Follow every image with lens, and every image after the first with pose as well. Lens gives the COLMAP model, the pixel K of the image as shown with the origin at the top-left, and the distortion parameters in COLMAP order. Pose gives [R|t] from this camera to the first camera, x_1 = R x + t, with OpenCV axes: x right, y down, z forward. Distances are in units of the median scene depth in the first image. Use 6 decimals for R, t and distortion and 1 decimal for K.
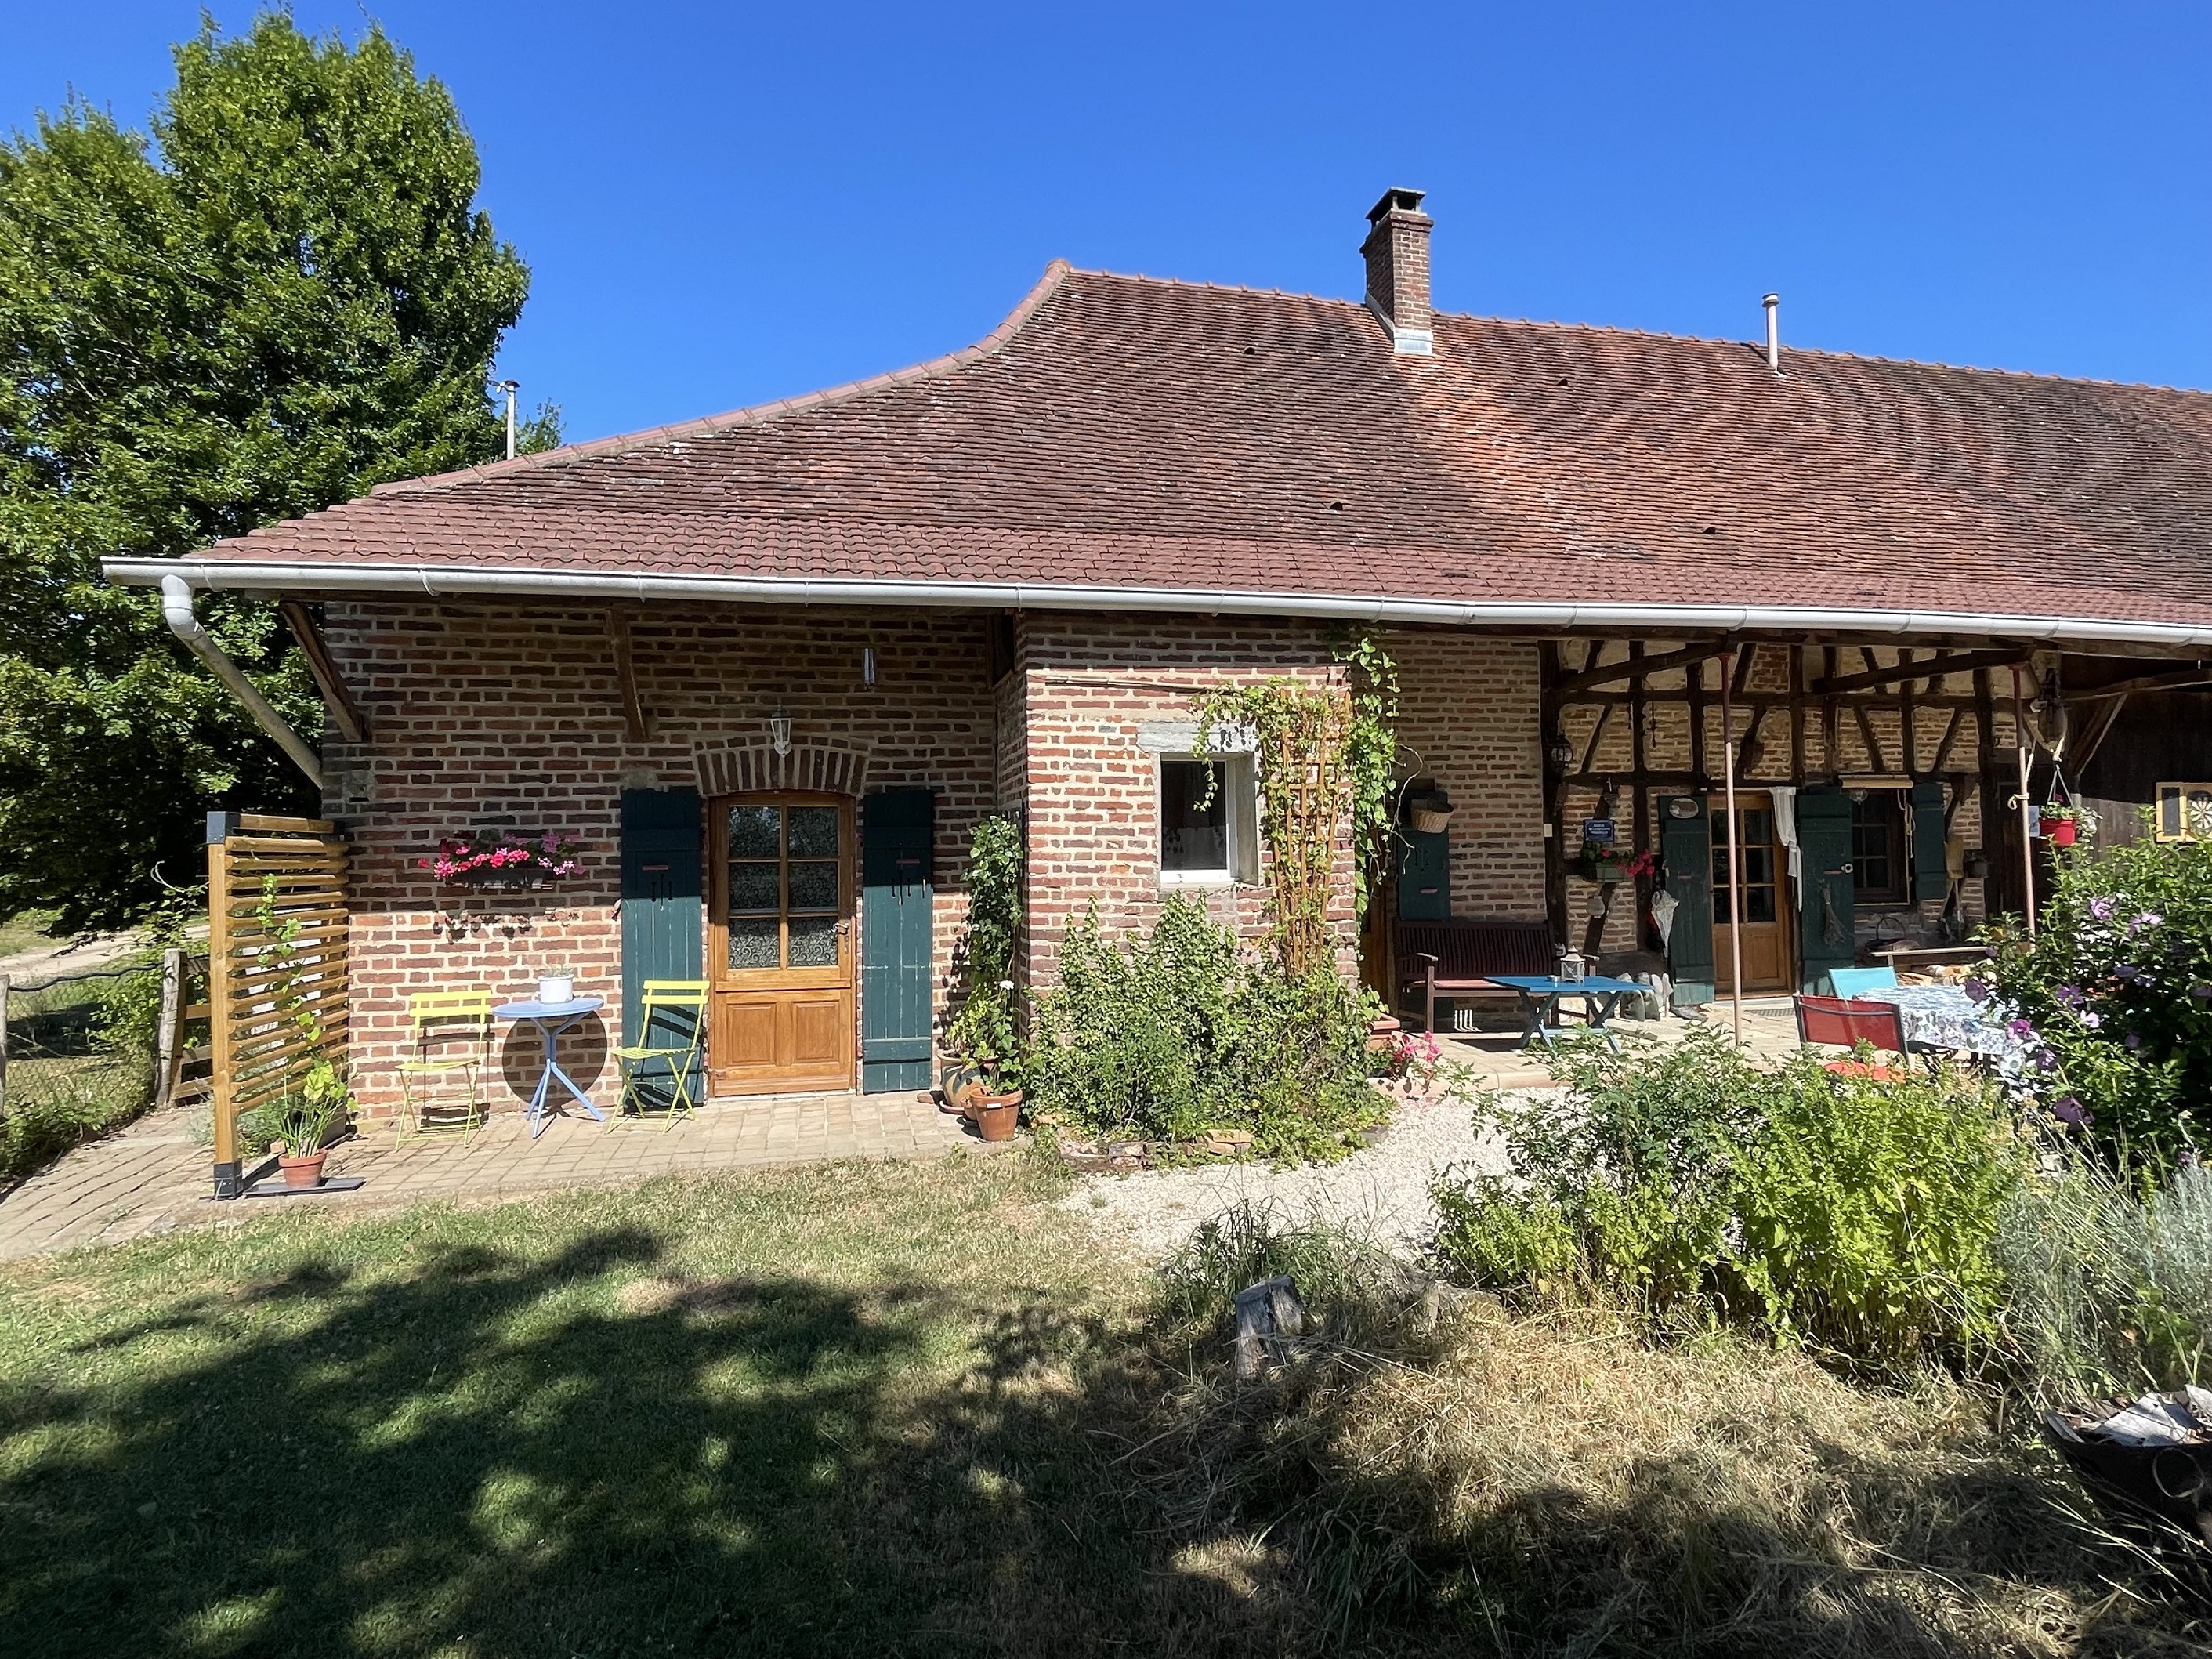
lens RADIAL K [[1157.6, 0, 1106.0], [0, 1157.6, 832.0], [0, 0, 1]] dist [0.000825, 0.000000]
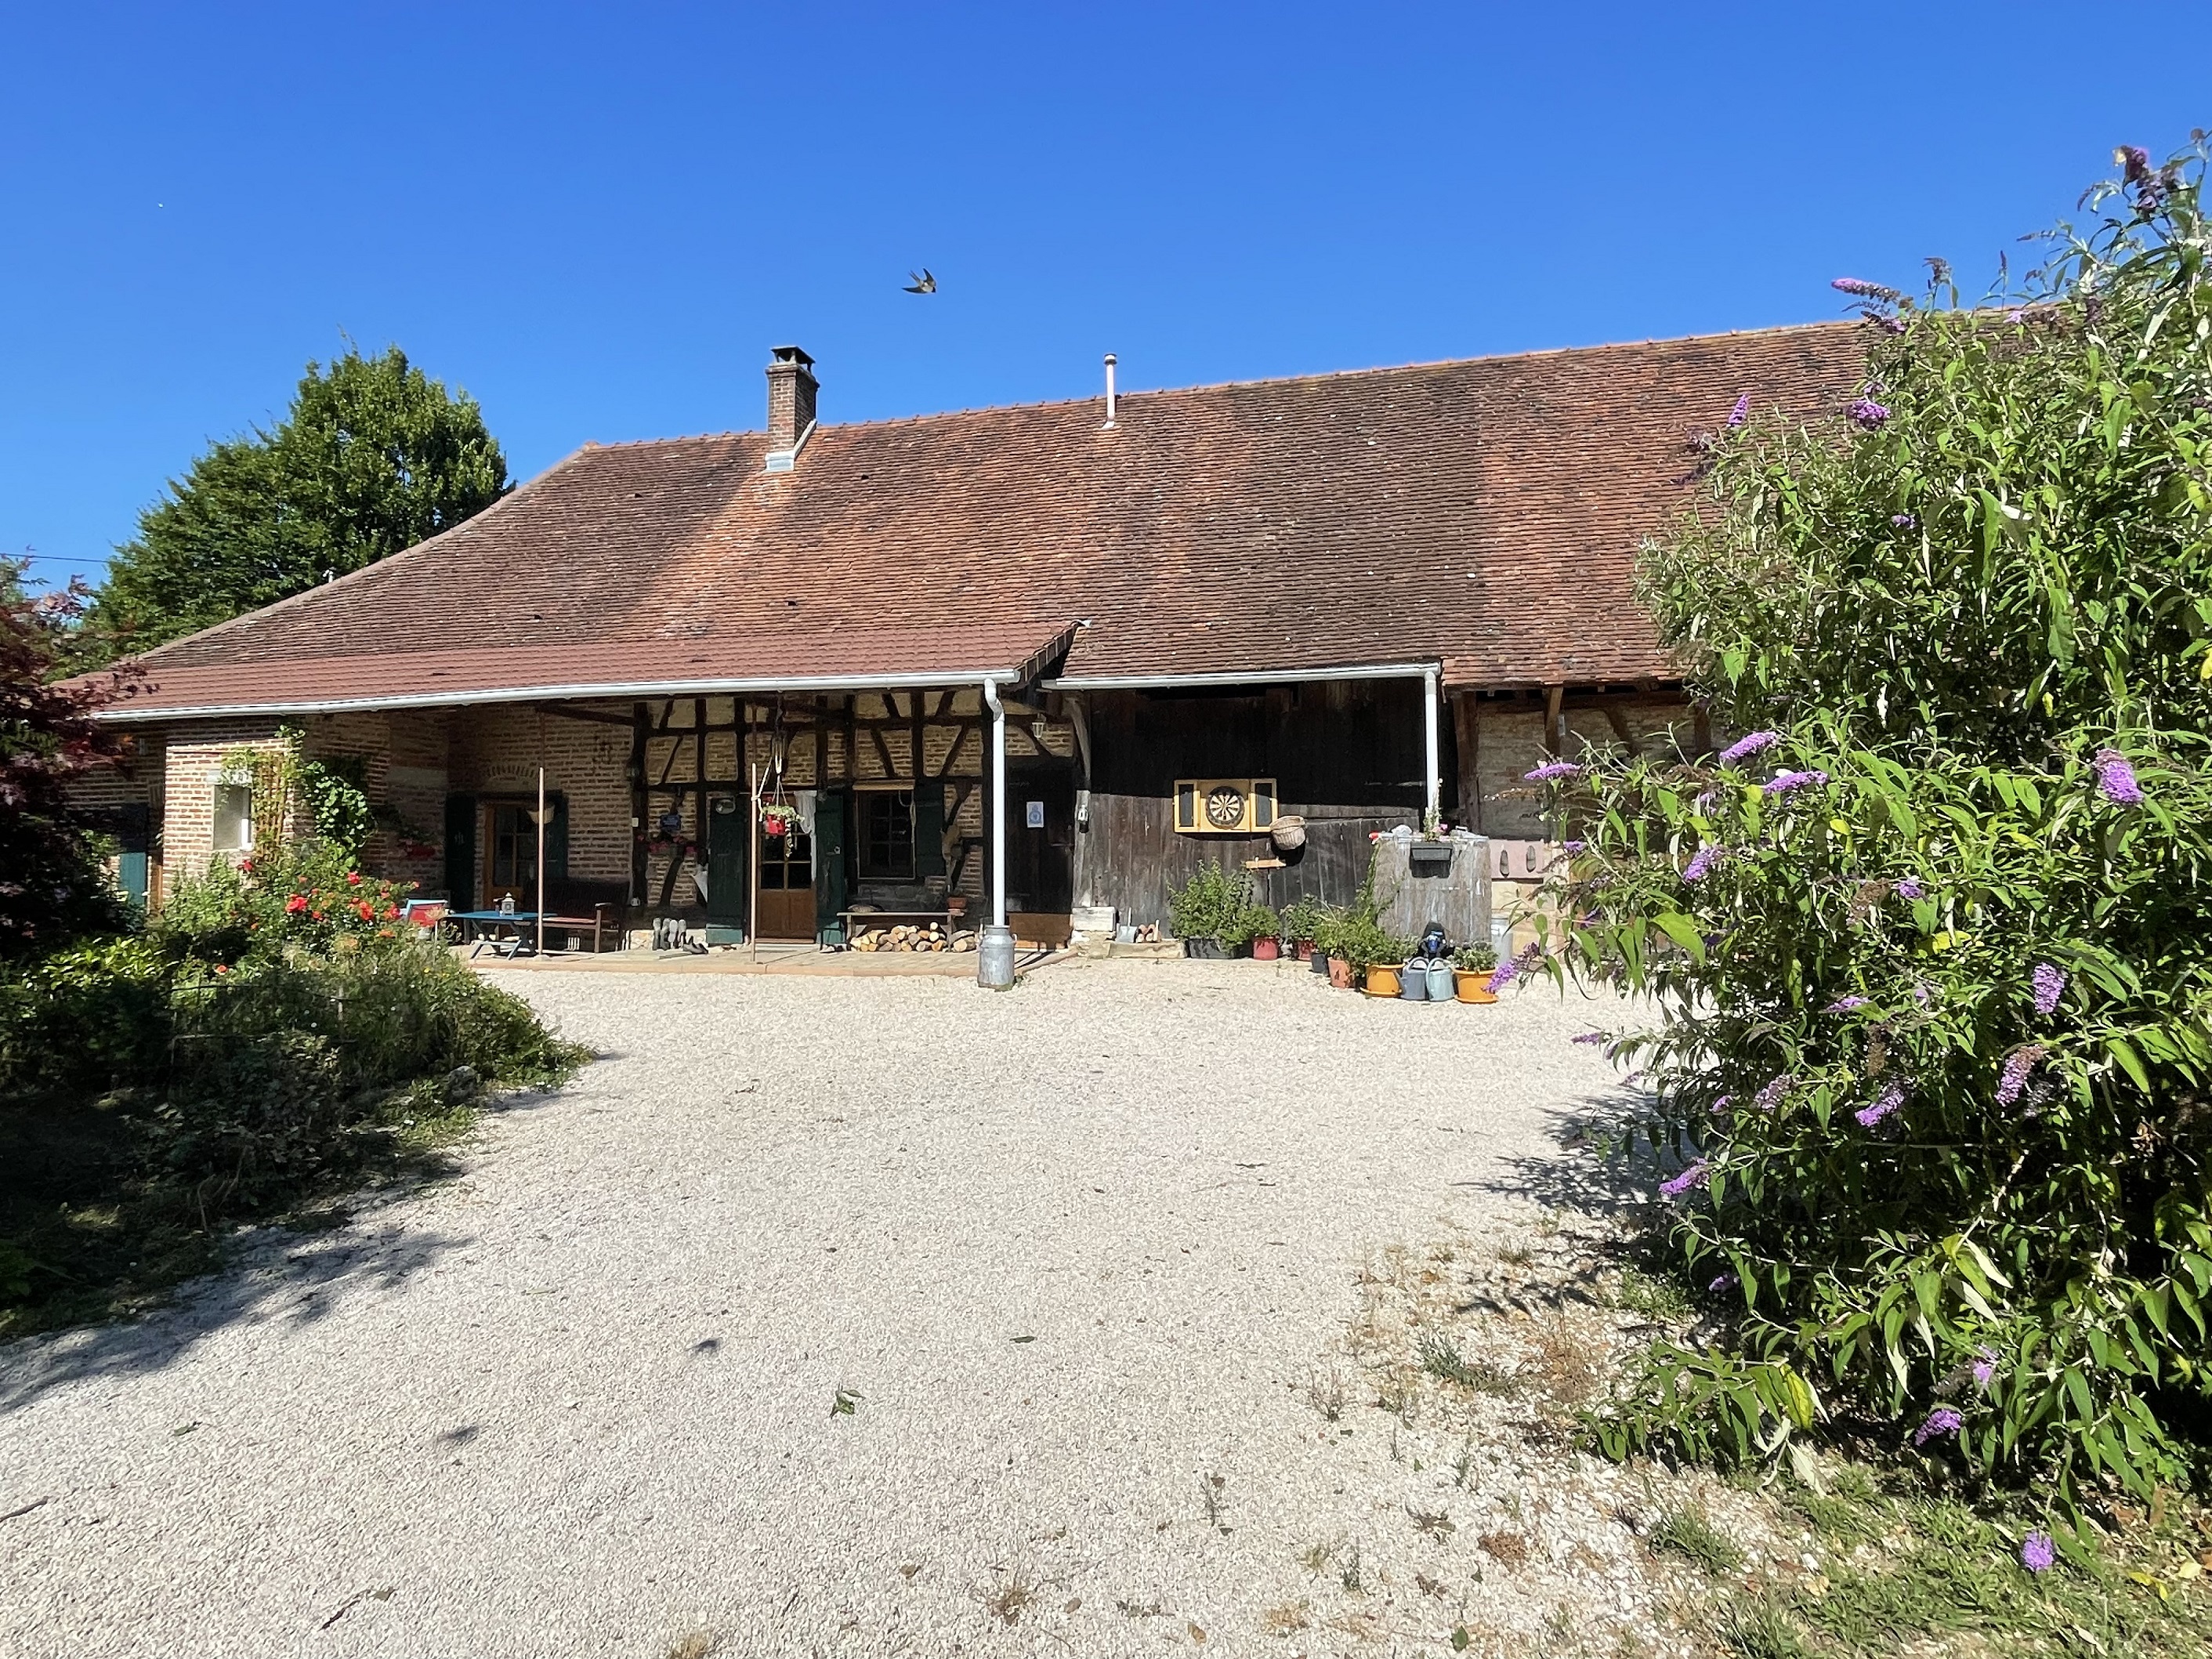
lens RADIAL K [[1226.3, 0, 1105.8], [0, 1226.3, 827.5], [0, 0, 1]] dist [-0.001178, -0.000251]
pose [[0.884187, 0.001078, -0.467131, 1.633120], [0.000300, 0.999996, 0.002875, 0.001067], [0.467132, -0.002682, 0.884183, -0.120868]]
